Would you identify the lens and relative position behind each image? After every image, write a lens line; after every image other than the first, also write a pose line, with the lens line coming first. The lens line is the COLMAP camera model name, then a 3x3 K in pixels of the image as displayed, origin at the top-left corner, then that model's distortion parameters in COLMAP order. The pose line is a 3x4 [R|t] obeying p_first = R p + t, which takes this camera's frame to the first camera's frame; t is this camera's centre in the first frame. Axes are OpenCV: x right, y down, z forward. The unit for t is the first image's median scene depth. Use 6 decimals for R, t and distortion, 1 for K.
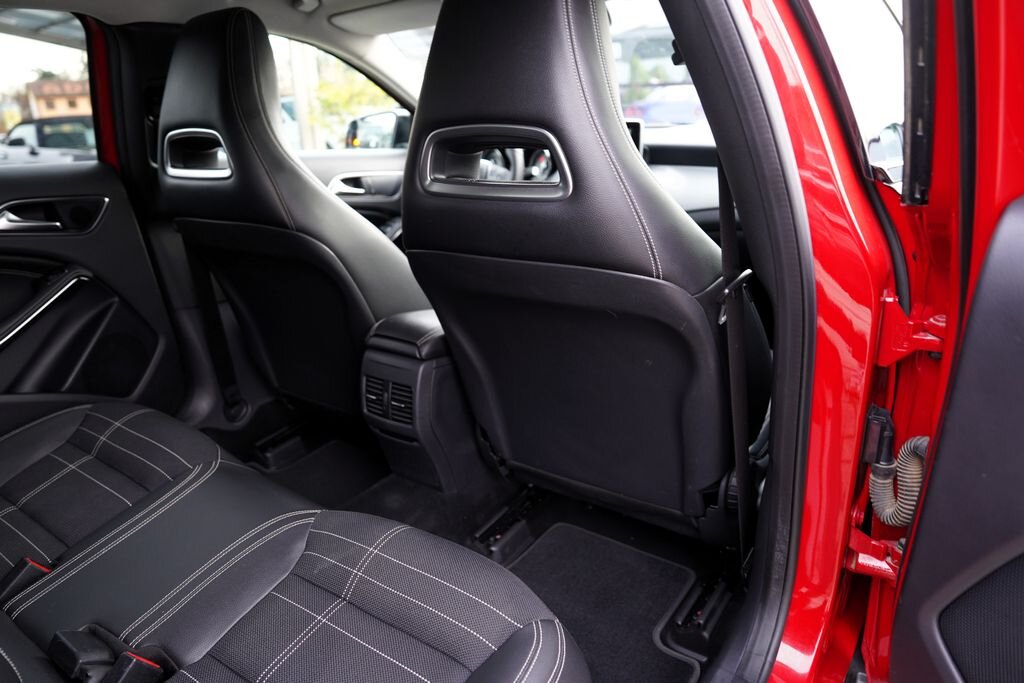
lens RADIAL K [[702.0, 0, 513.6], [0, 702.0, 330.7], [0, 0, 1]] dist [-0.104541, 0.078862]
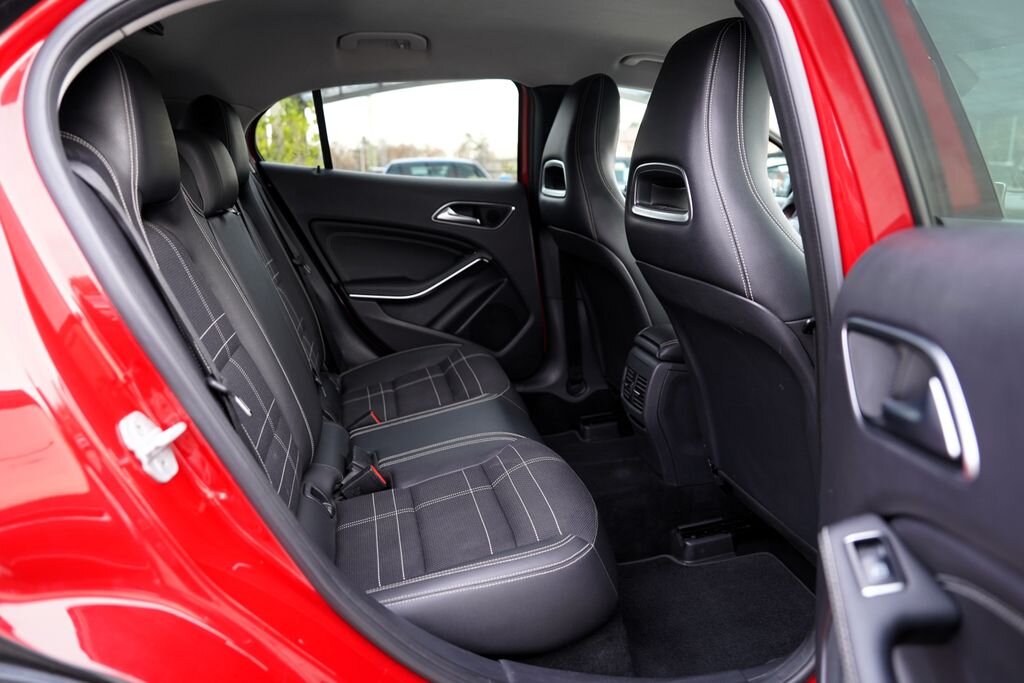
lens RADIAL K [[702.0, 0, 513.6], [0, 702.0, 330.7], [0, 0, 1]] dist [-0.104541, 0.078862]
pose [[0.748043, 0.192618, -0.635083, 0.393577], [-0.235464, 0.971728, 0.017376, 0.028801], [0.620475, 0.136541, 0.772248, -0.075001]]
